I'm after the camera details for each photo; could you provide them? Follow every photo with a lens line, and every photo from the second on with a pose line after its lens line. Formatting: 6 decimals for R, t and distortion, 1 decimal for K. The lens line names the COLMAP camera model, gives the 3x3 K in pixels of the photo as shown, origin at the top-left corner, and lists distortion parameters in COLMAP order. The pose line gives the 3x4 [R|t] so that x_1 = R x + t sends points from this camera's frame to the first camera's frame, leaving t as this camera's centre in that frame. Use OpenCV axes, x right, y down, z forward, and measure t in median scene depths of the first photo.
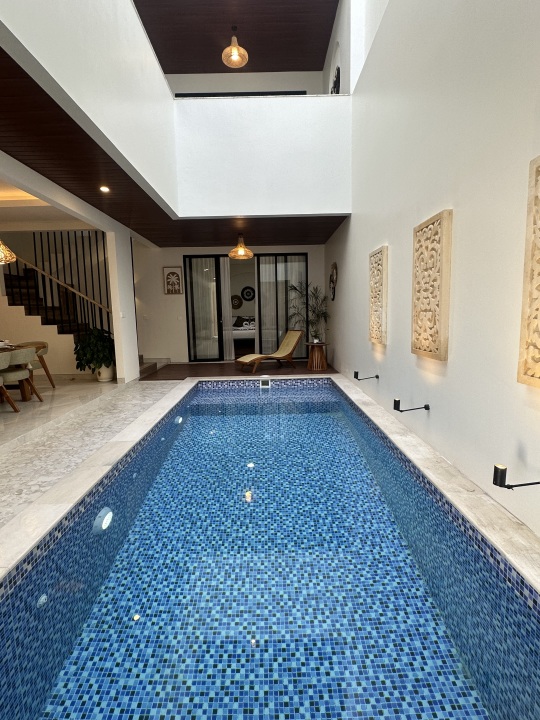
lens RADIAL K [[363.9, 0, 268.2], [0, 363.9, 360.7], [0, 0, 1]] dist [-0.018004, 0.000033]
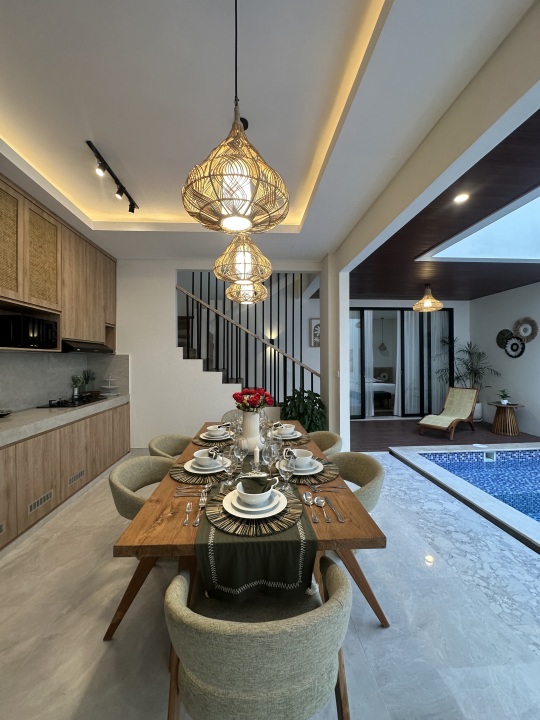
lens RADIAL K [[285.4, 0, 267.7], [0, 285.4, 358.7], [0, 0, 1]] dist [-0.003028, 0.000321]
pose [[0.998247, 0.016652, 0.056799, -0.983237], [-0.009969, 0.993200, -0.115992, -0.140664], [-0.058344, 0.115222, 0.991625, 0.593649]]
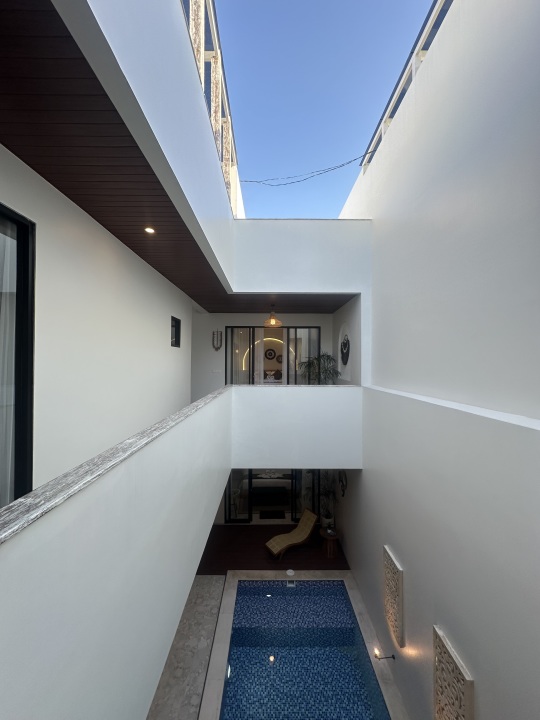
lens RADIAL K [[285.4, 0, 269.2], [0, 285.4, 362.8], [0, 0, 1]] dist [-0.003028, 0.000321]
pose [[0.999756, 0.021747, -0.003779, -0.165161], [-0.022042, 0.992658, -0.118926, -0.984991], [0.001165, 0.118981, 0.992896, -0.106141]]
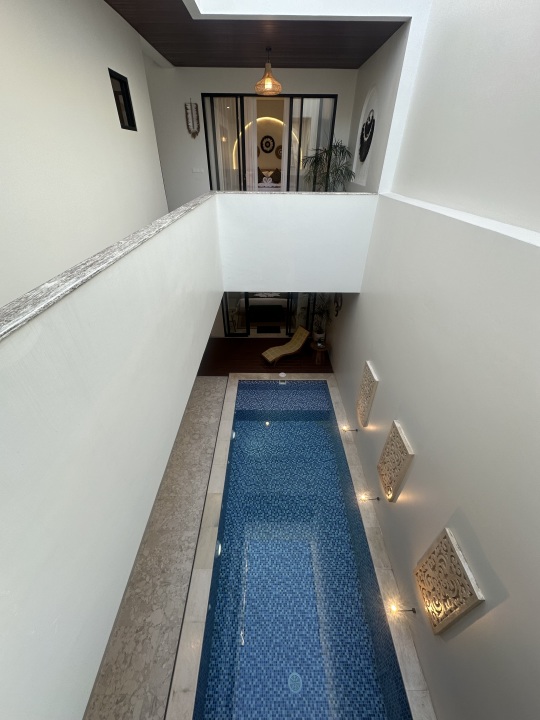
lens RADIAL K [[285.4, 0, 269.0], [0, 285.4, 359.0], [0, 0, 1]] dist [-0.003028, 0.000321]
pose [[0.999616, 0.025896, 0.009840, -0.135267], [-0.027467, 0.880319, 0.473587, -0.997412], [0.003602, -0.473676, 0.880692, 0.013140]]
